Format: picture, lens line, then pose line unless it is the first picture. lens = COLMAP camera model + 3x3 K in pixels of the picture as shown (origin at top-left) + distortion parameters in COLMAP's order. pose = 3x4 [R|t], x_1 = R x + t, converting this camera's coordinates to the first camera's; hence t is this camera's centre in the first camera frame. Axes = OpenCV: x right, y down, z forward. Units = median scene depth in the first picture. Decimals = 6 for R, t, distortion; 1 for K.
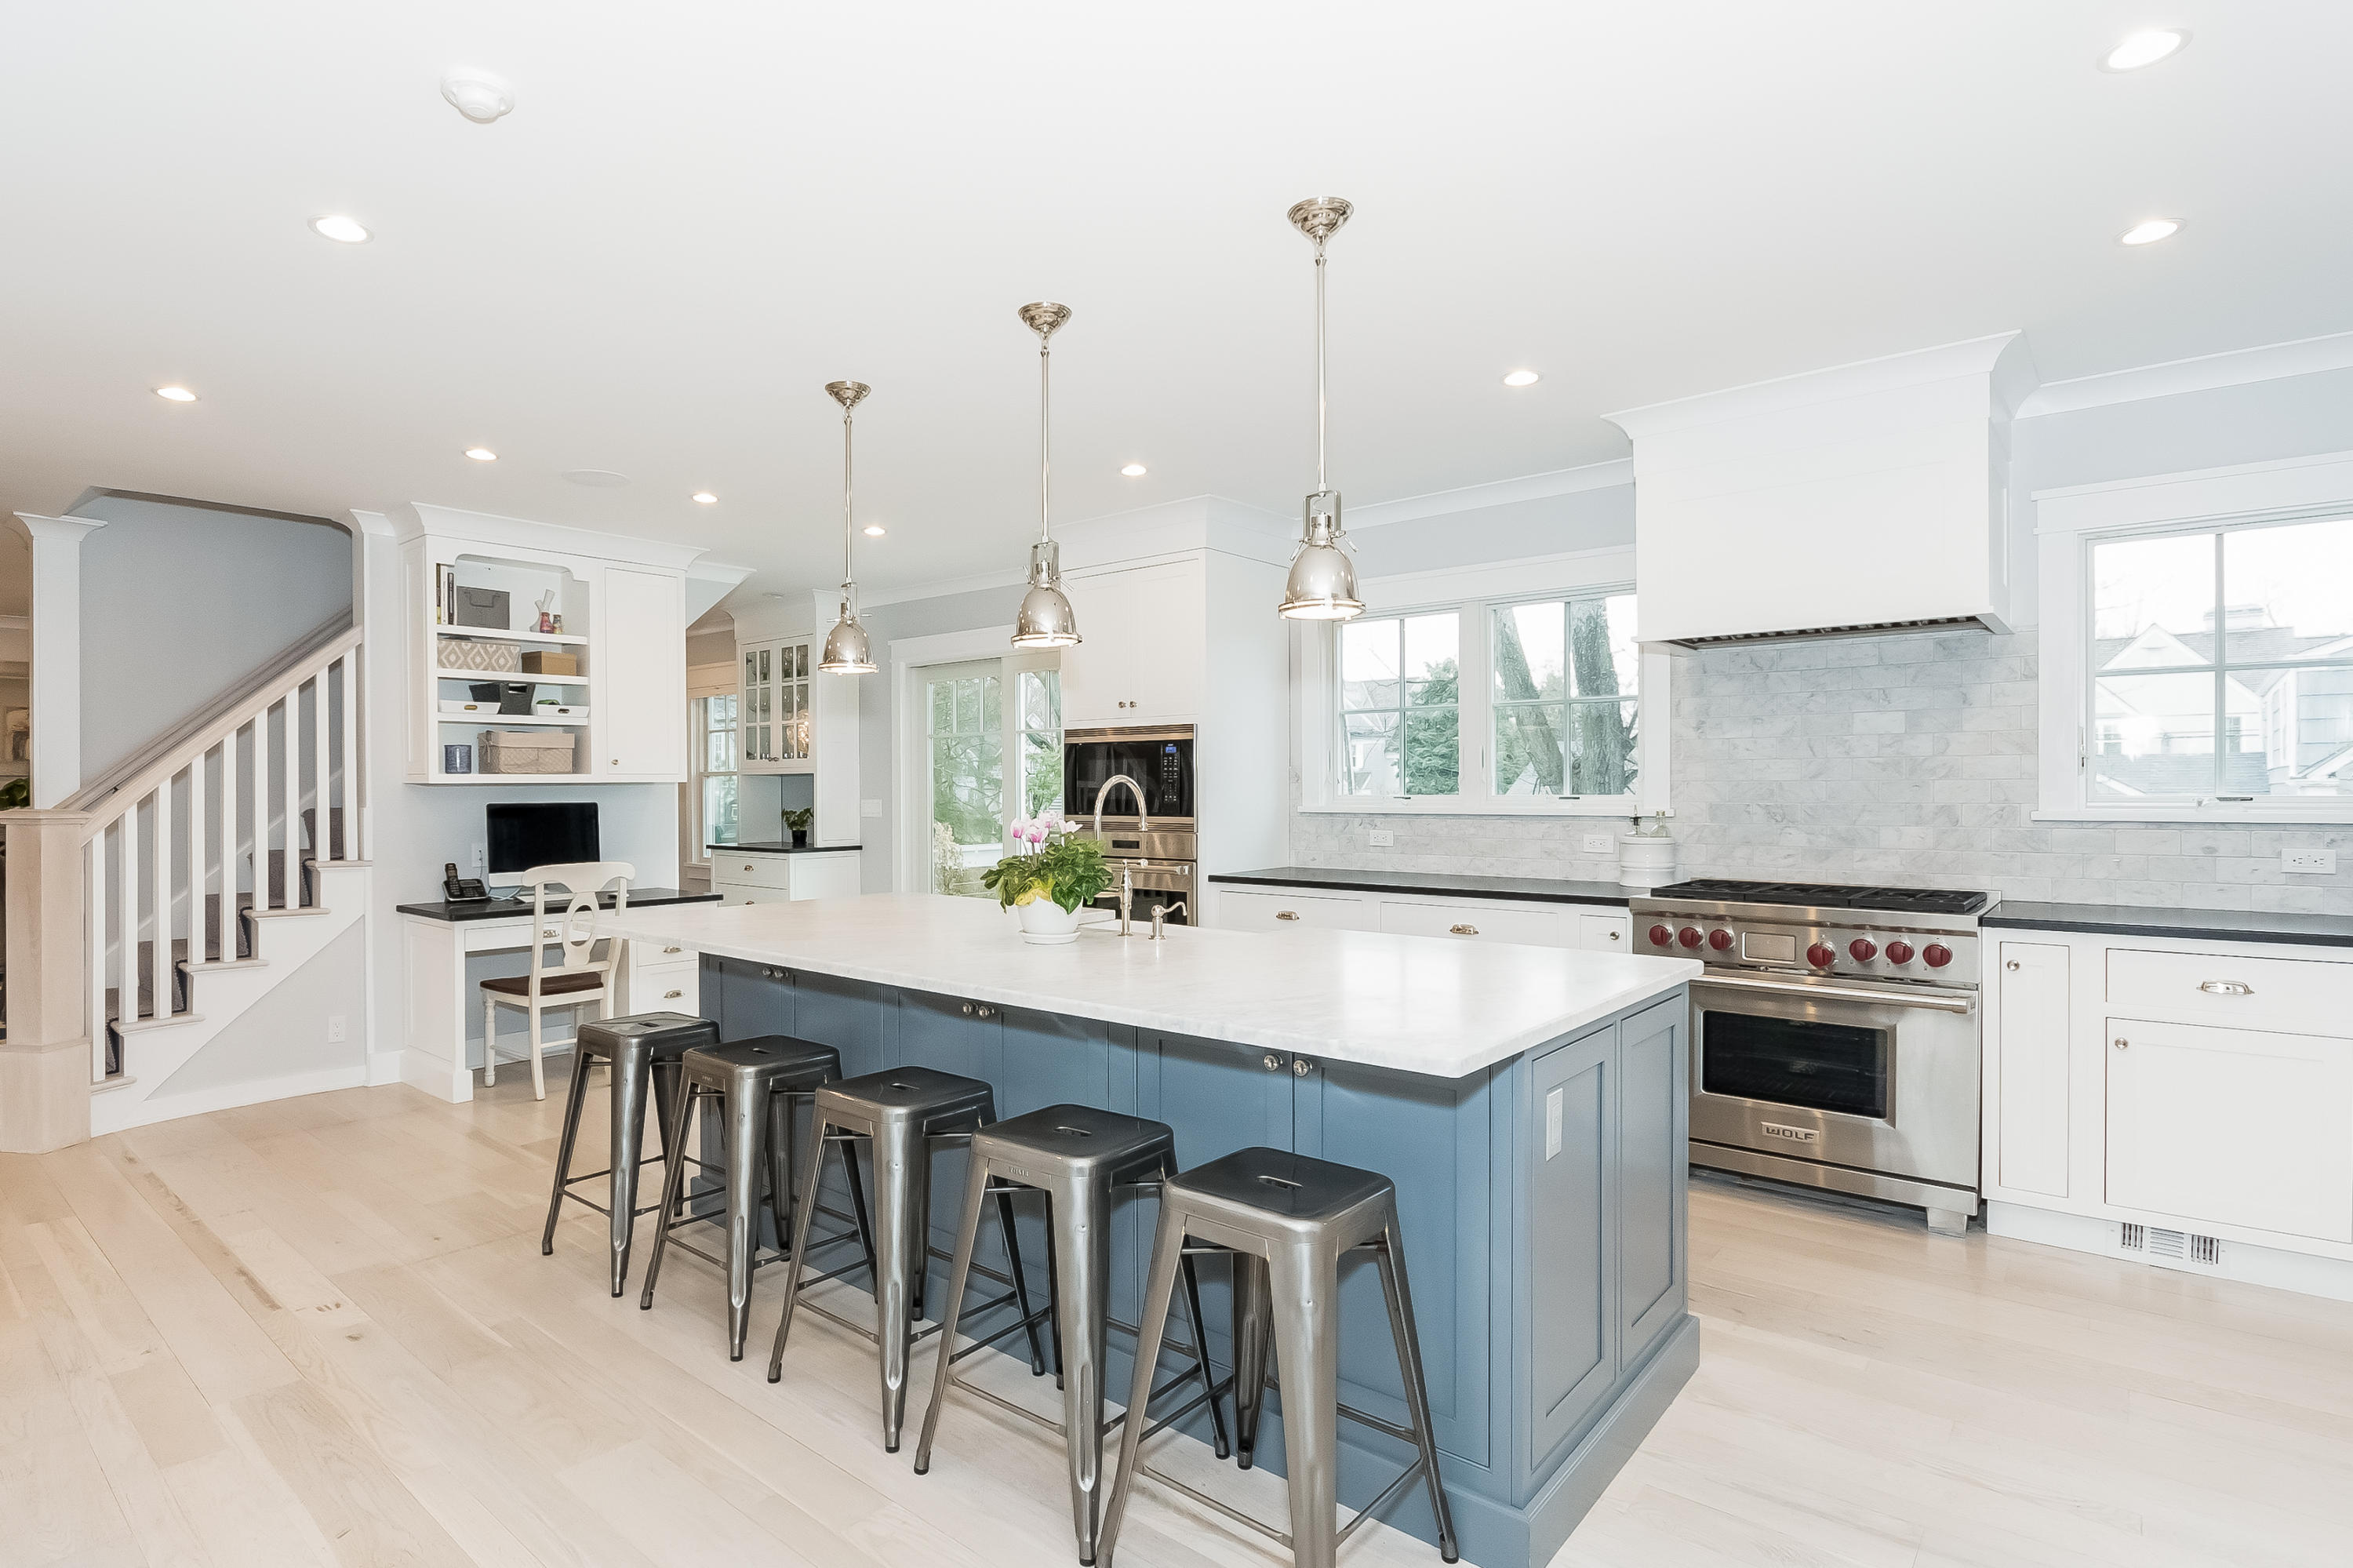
lens RADIAL K [[1155.8, 0, 1160.6], [0, 1155.8, 784.1], [0, 0, 1]] dist [-0.017502, 0.000572]
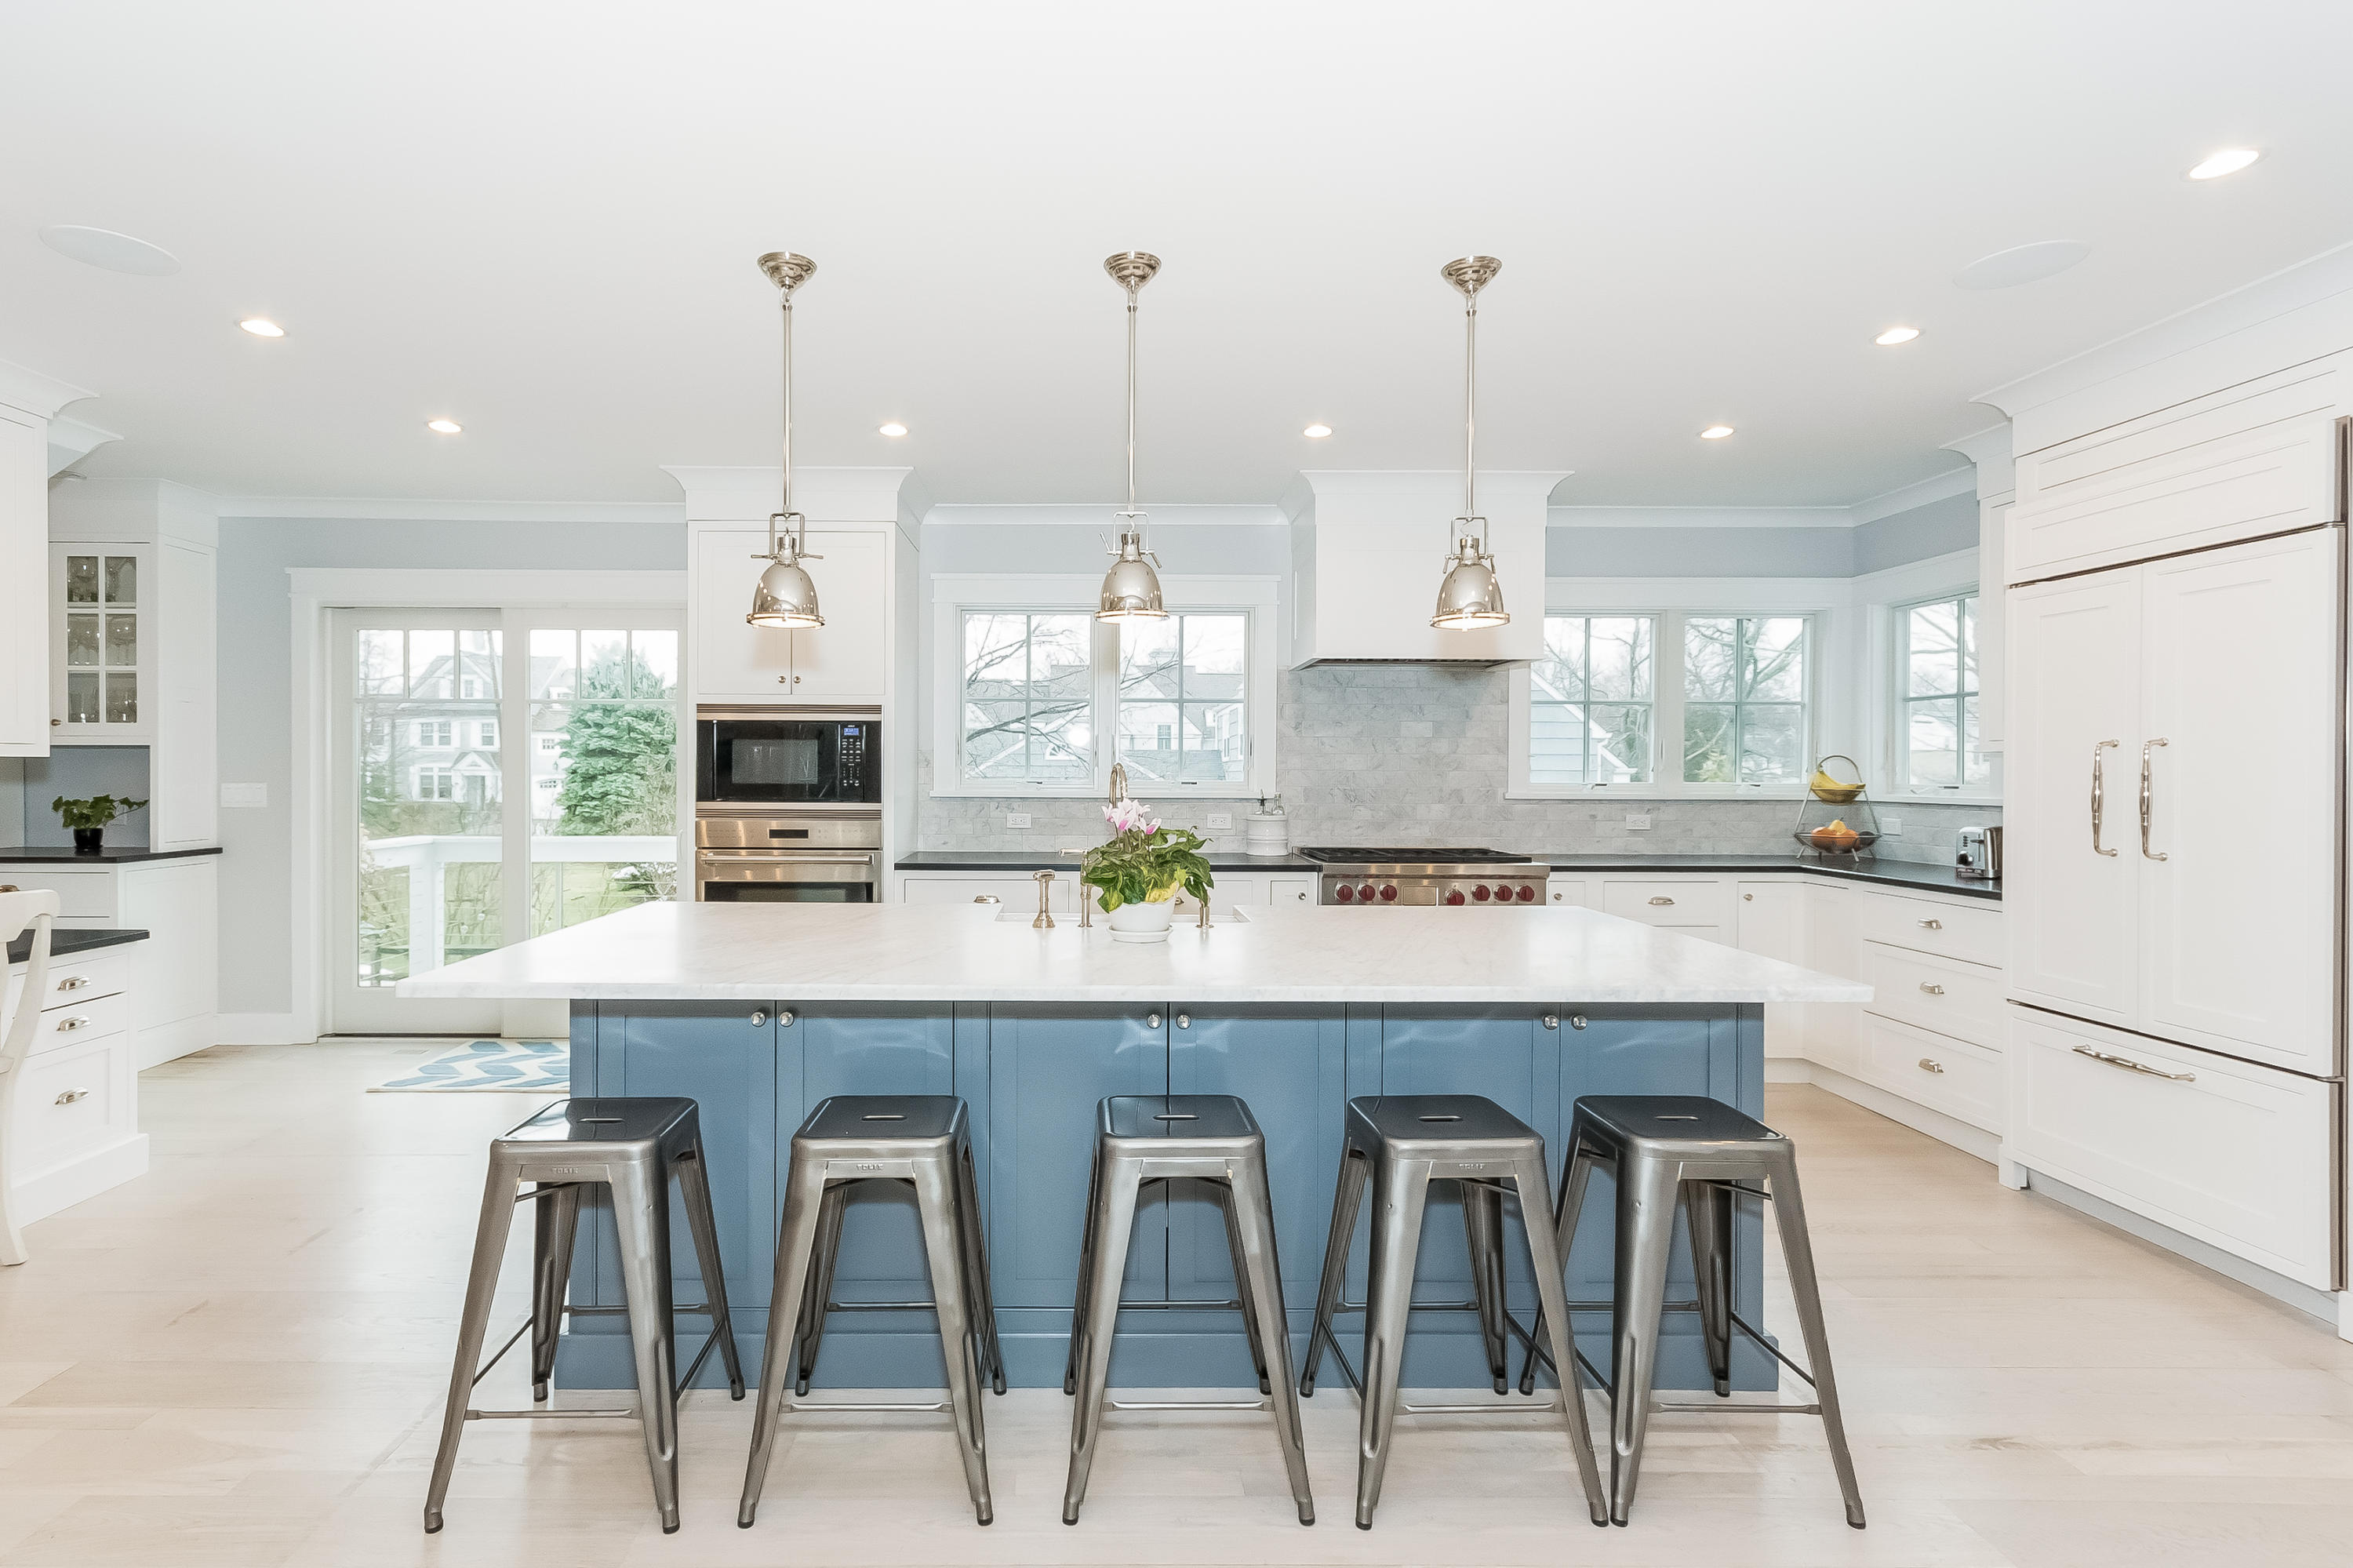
lens RADIAL K [[1056.9, 0, 1115.7], [0, 1056.9, 773.8], [0, 0, 1]] dist [0.011308, 0.000137]
pose [[0.767830, 0.005543, 0.640629, -0.424779], [-0.010107, 0.999943, 0.003462, -0.000380], [-0.640573, -0.009133, 0.767843, 0.227228]]
